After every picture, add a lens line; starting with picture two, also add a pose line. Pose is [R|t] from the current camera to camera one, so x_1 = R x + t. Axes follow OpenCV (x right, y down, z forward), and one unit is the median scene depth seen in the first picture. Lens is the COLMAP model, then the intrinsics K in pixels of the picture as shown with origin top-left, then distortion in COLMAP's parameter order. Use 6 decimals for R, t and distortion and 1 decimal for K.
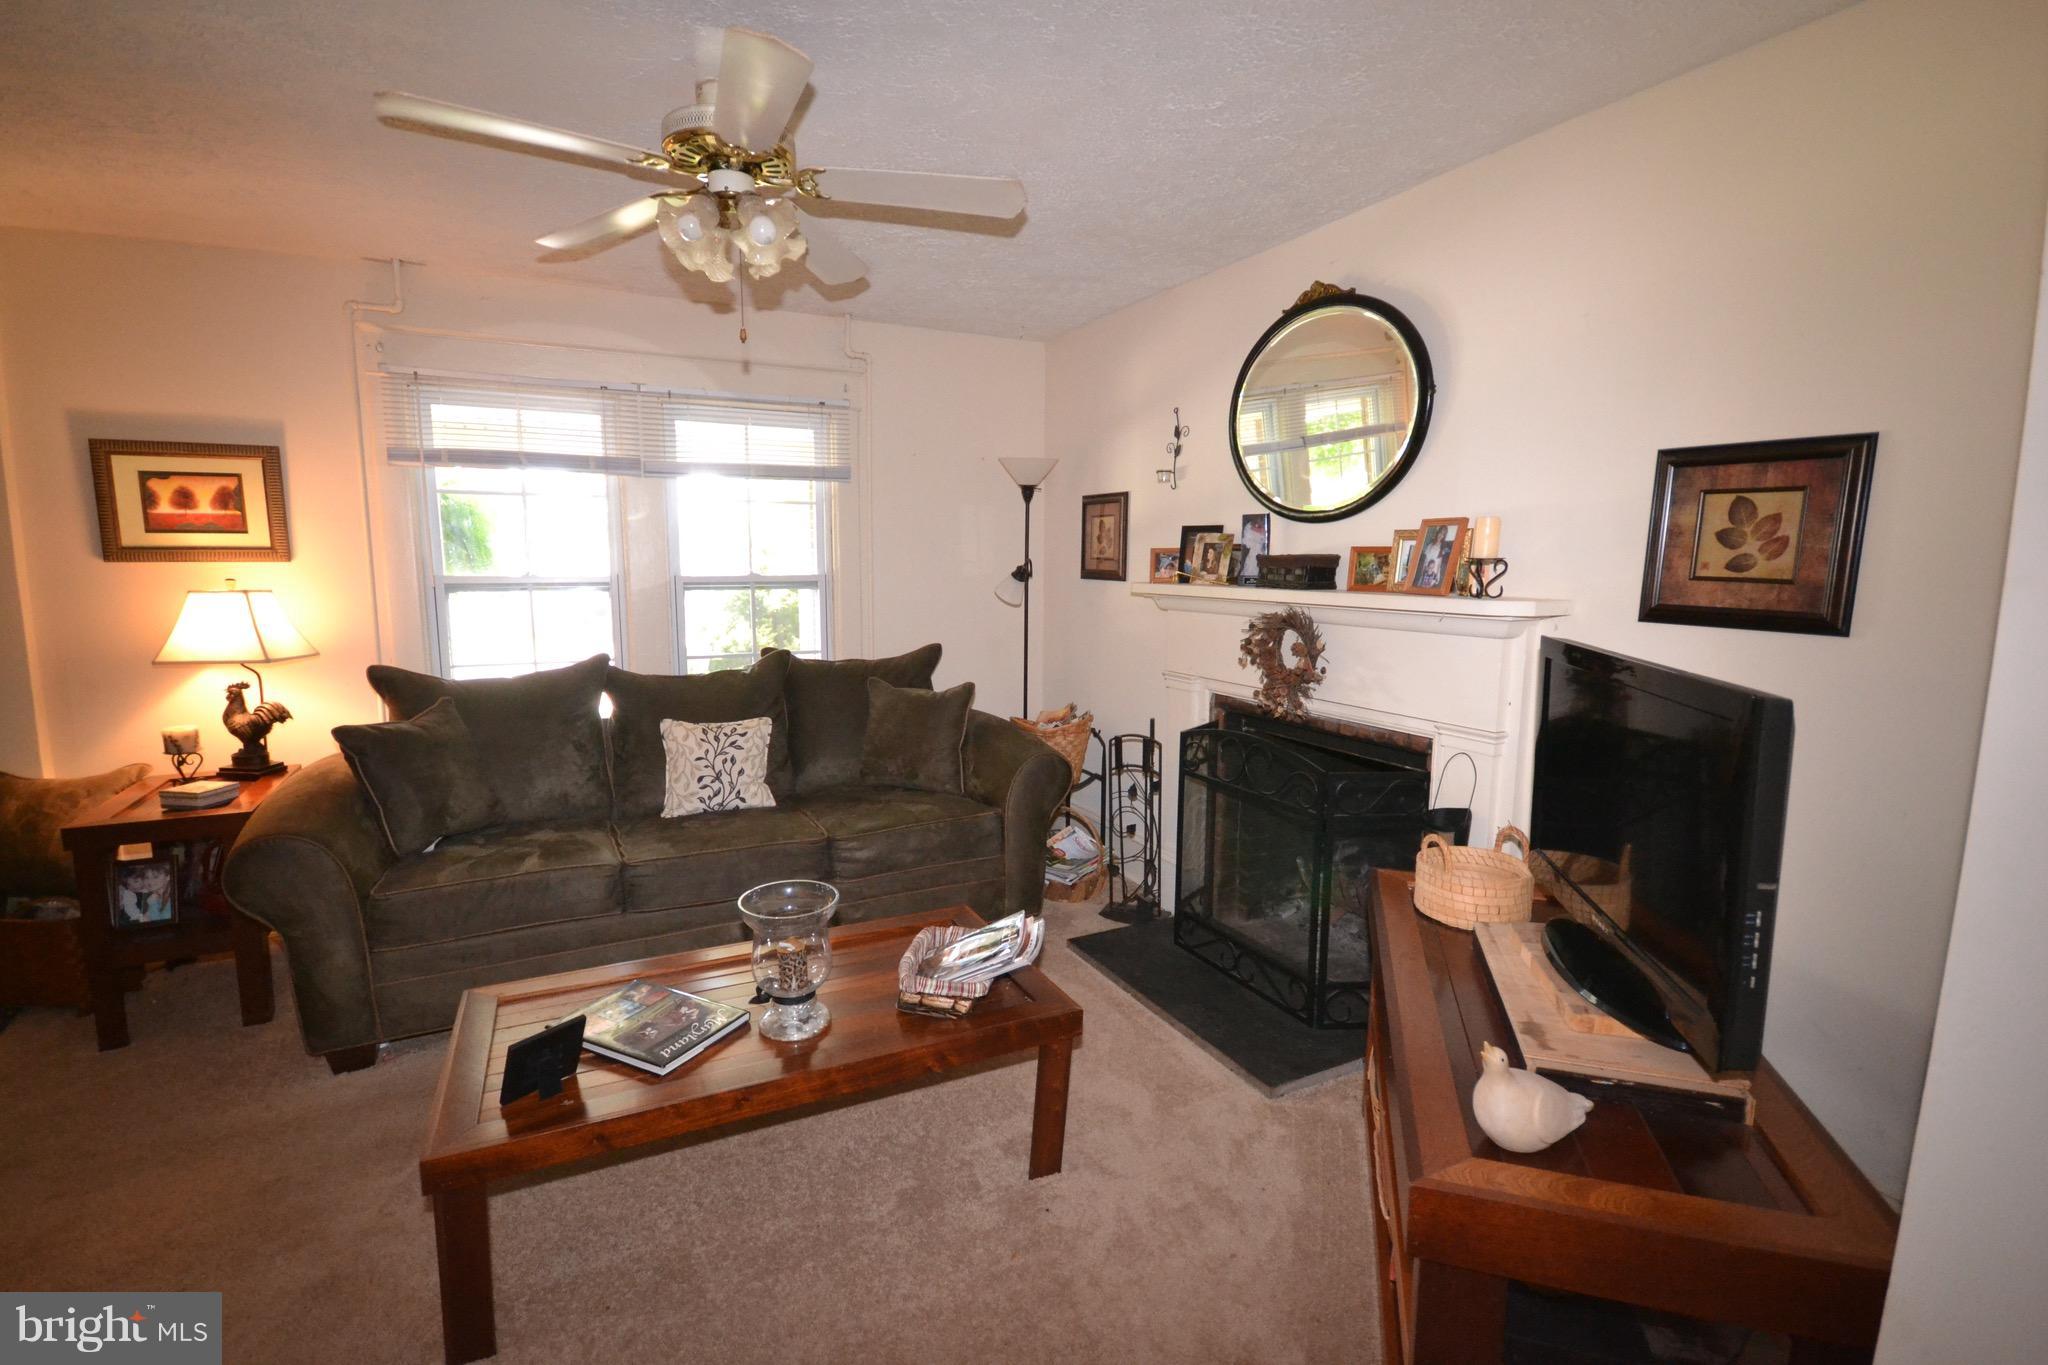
lens RADIAL K [[909.5, 0, 977.3], [0, 909.5, 677.6], [0, 0, 1]] dist [0.005302, -0.007947]
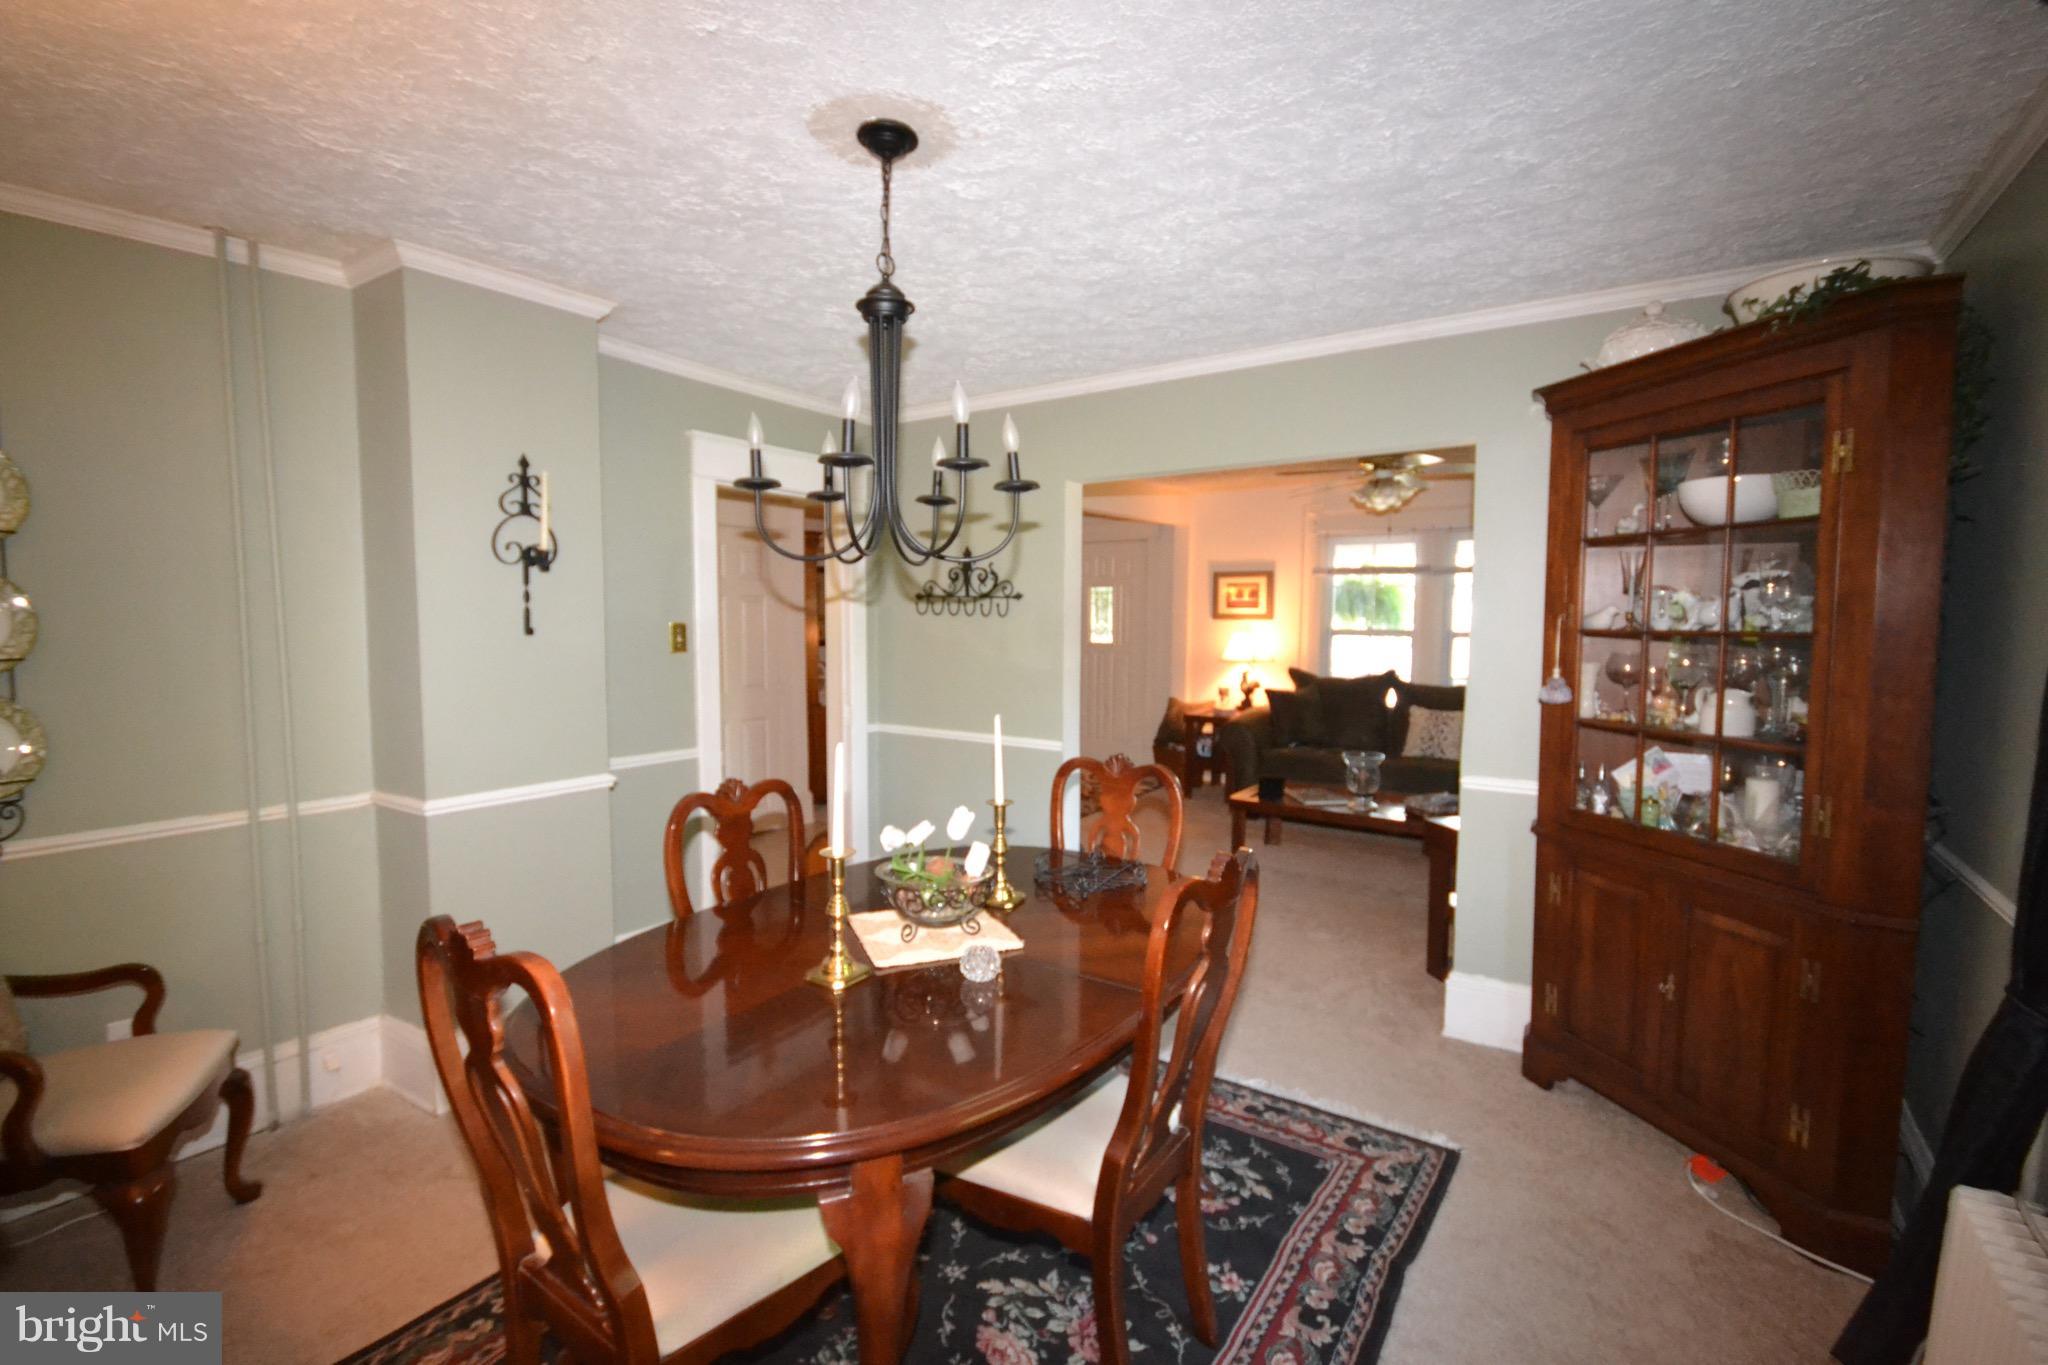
lens RADIAL K [[909.5, 0, 1020.3], [0, 909.5, 686.8], [0, 0, 1]] dist [0.005302, -0.007947]
pose [[0.495866, 0.071571, -0.865445, 0.884689], [-0.120263, 0.992655, 0.013186, 0.080603], [0.860031, 0.097542, 0.500831, -0.645066]]
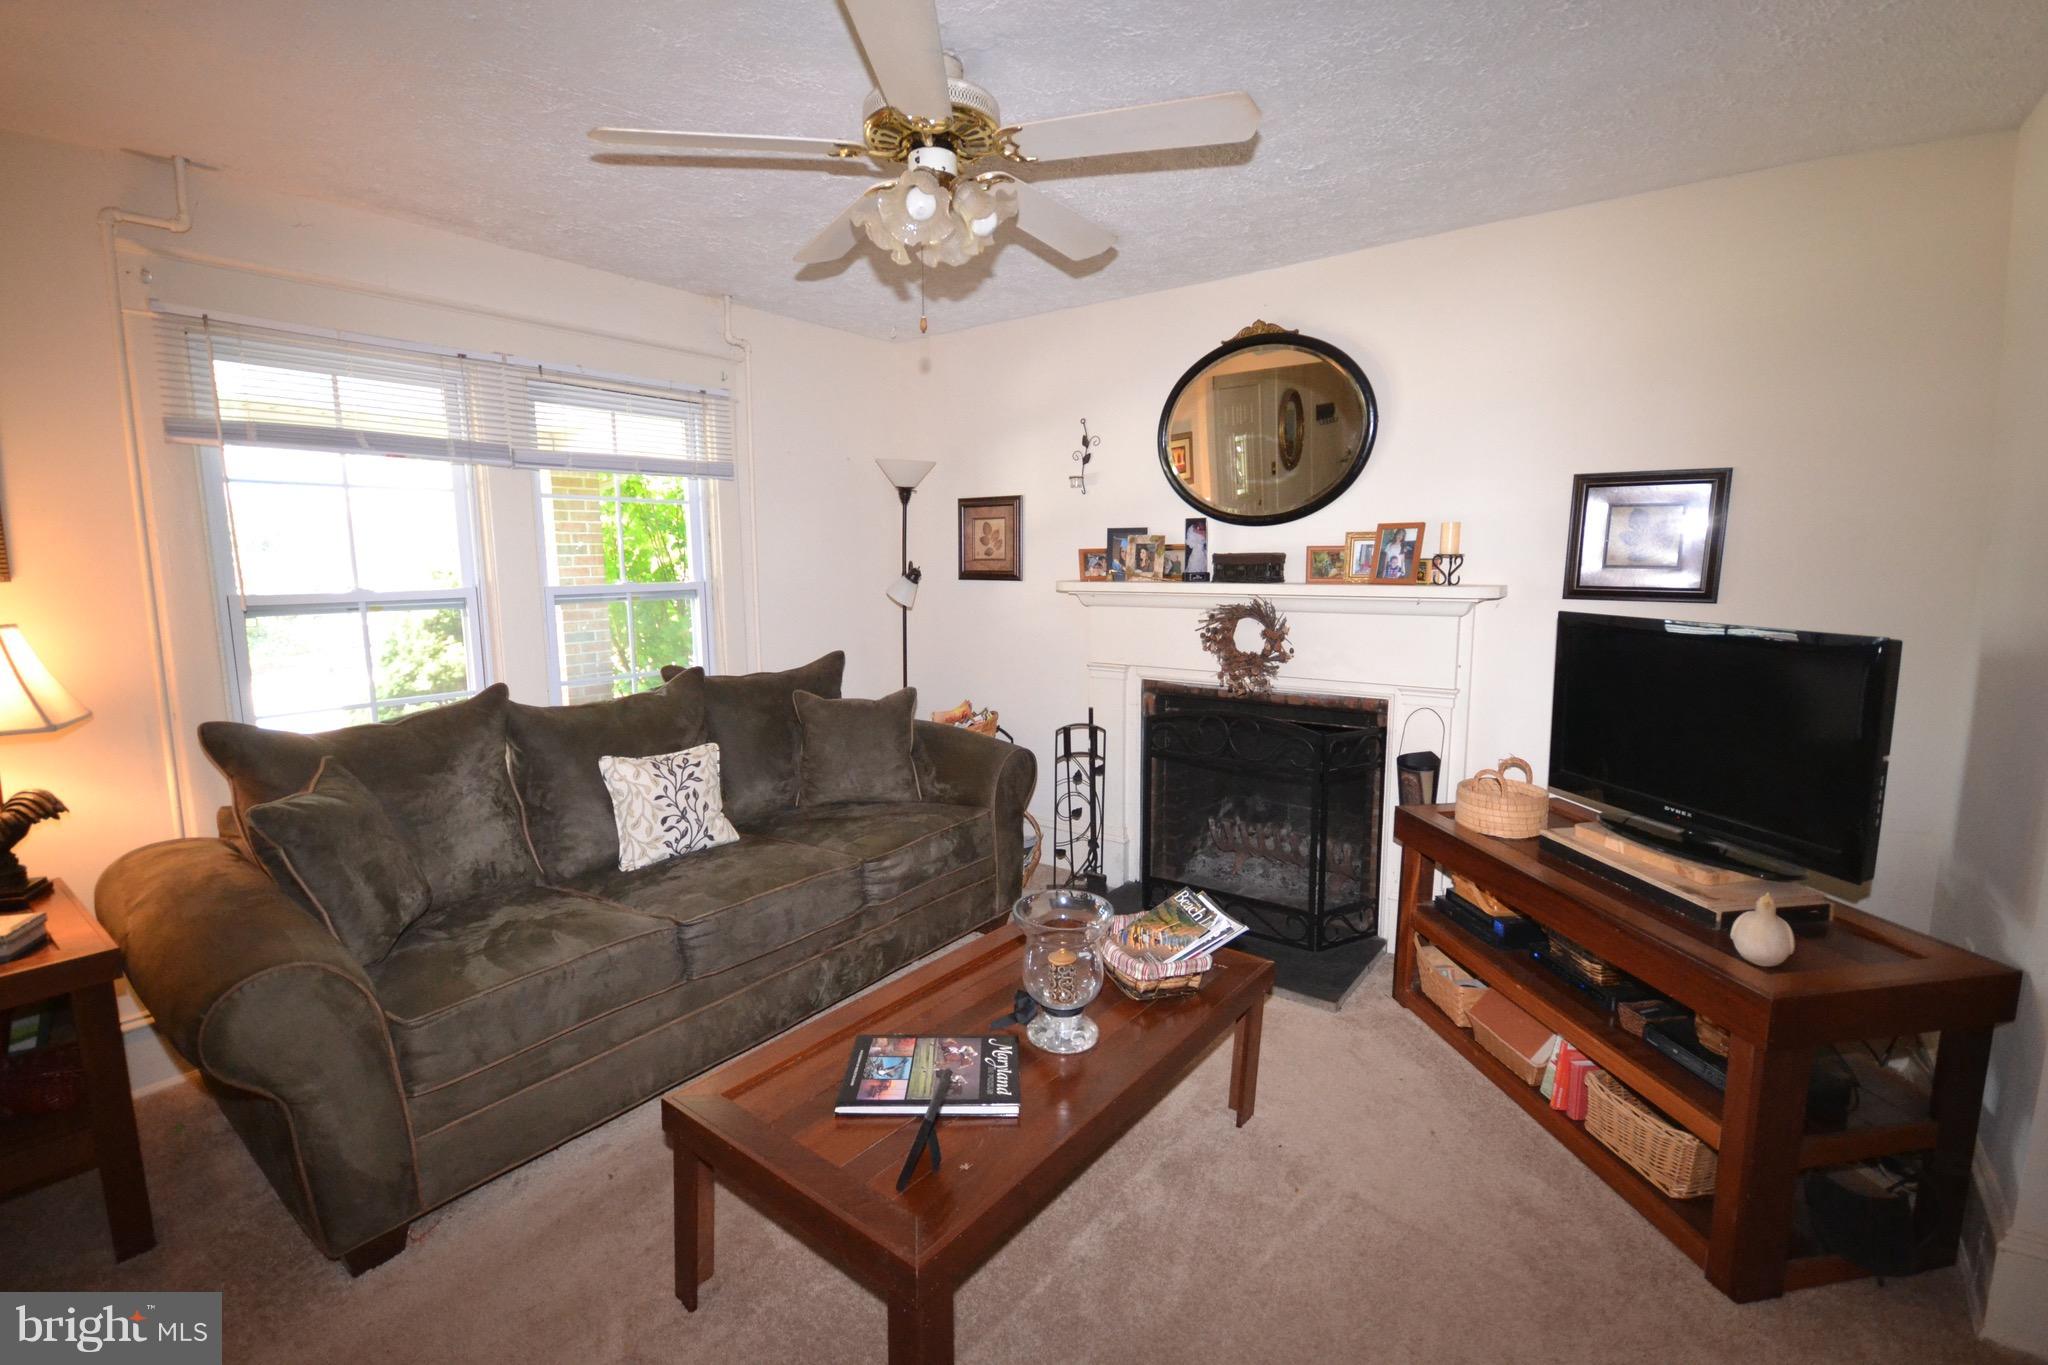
lens RADIAL K [[909.5, 0, 1000.6], [0, 909.5, 675.6], [0, 0, 1]] dist [0.005302, -0.007947]
pose [[0.898178, -0.069325, 0.434133, -0.379764], [0.070621, 0.997416, 0.013166, -0.014415], [-0.433924, 0.018834, 0.900753, 0.078811]]
